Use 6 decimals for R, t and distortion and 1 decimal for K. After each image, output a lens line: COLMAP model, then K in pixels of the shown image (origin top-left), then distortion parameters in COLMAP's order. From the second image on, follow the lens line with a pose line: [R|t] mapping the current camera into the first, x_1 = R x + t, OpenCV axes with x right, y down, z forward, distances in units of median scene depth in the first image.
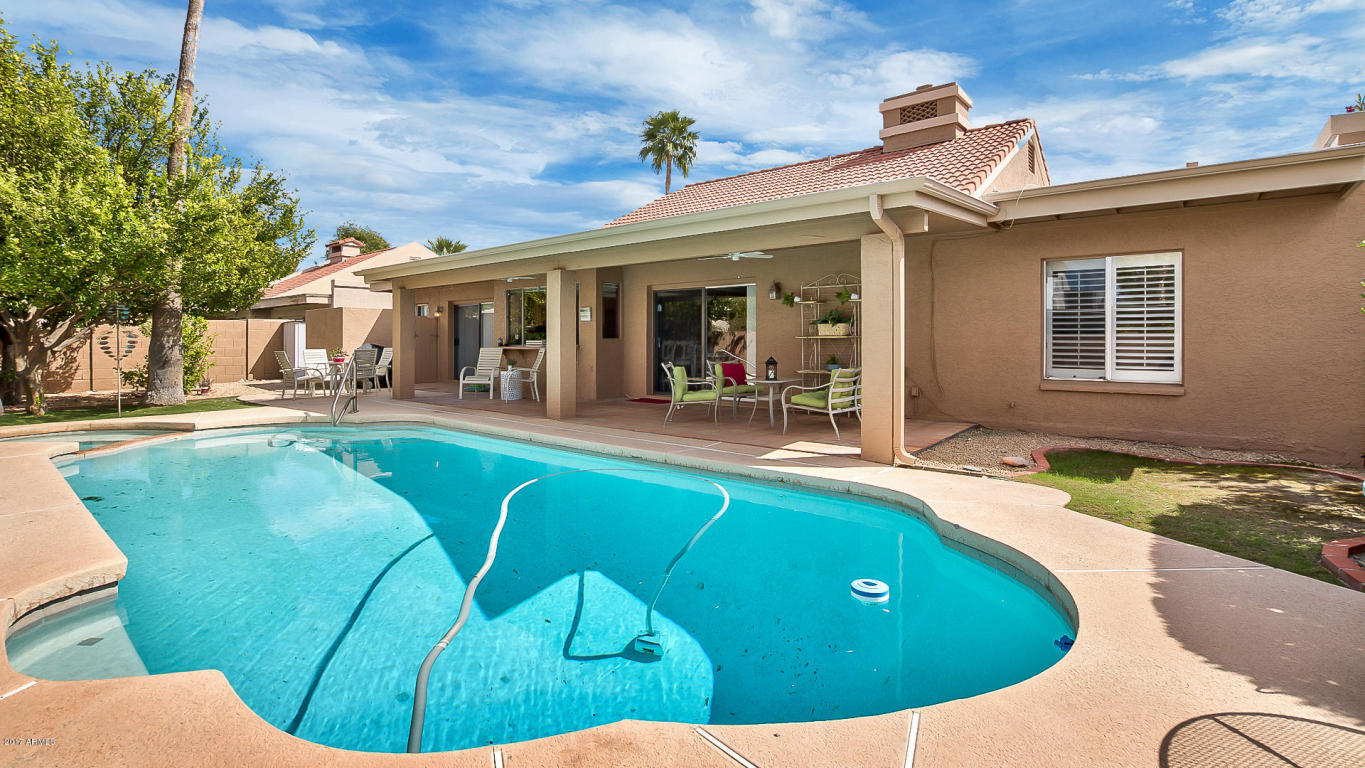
lens RADIAL K [[652.3, 0, 689.4], [0, 652.3, 324.0], [0, 0, 1]] dist [-0.037986, -0.000199]
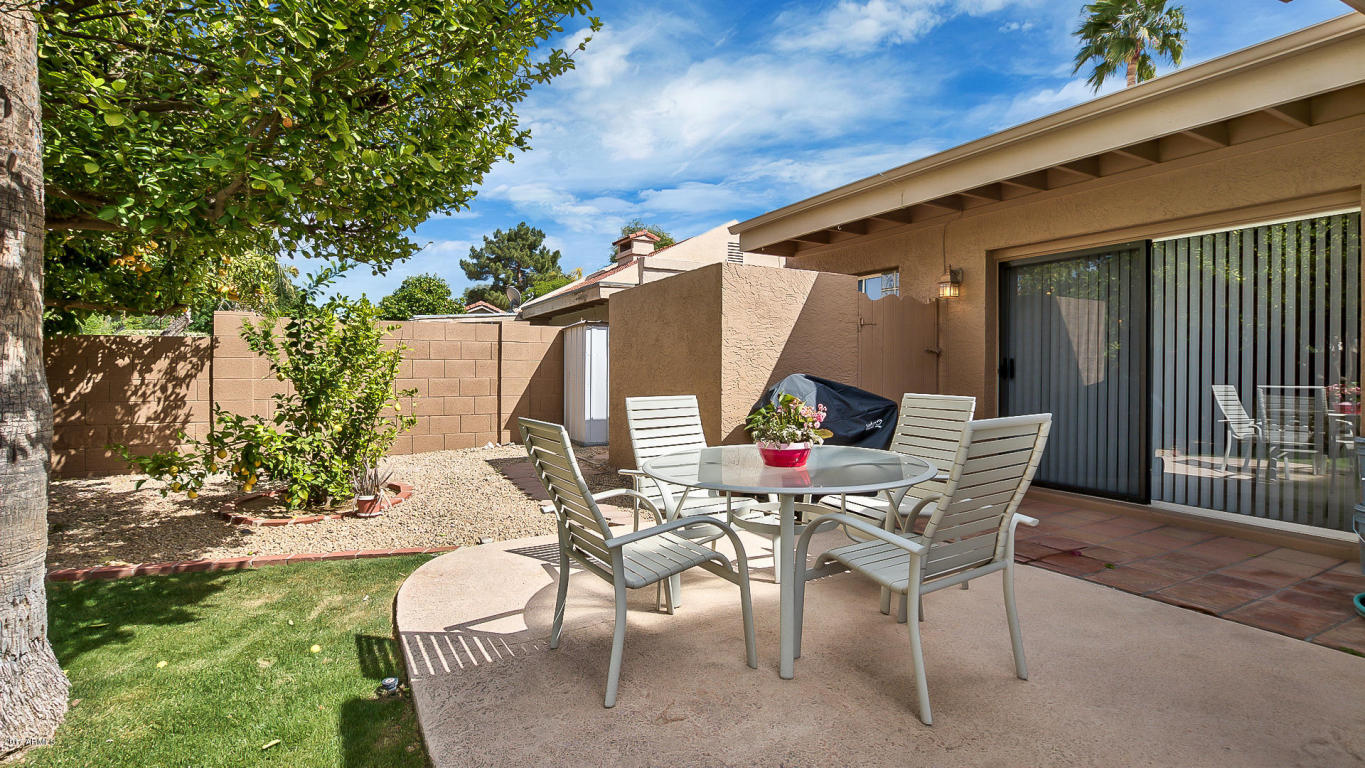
lens RADIAL K [[628.1, 0, 661.7], [0, 628.1, 319.7], [0, 0, 1]] dist [-0.001666, 0.000588]
pose [[0.915948, -0.023193, -0.400625, -0.472550], [0.004185, 0.998826, -0.048256, 0.019758], [0.401274, 0.042524, 0.914970, 0.751264]]
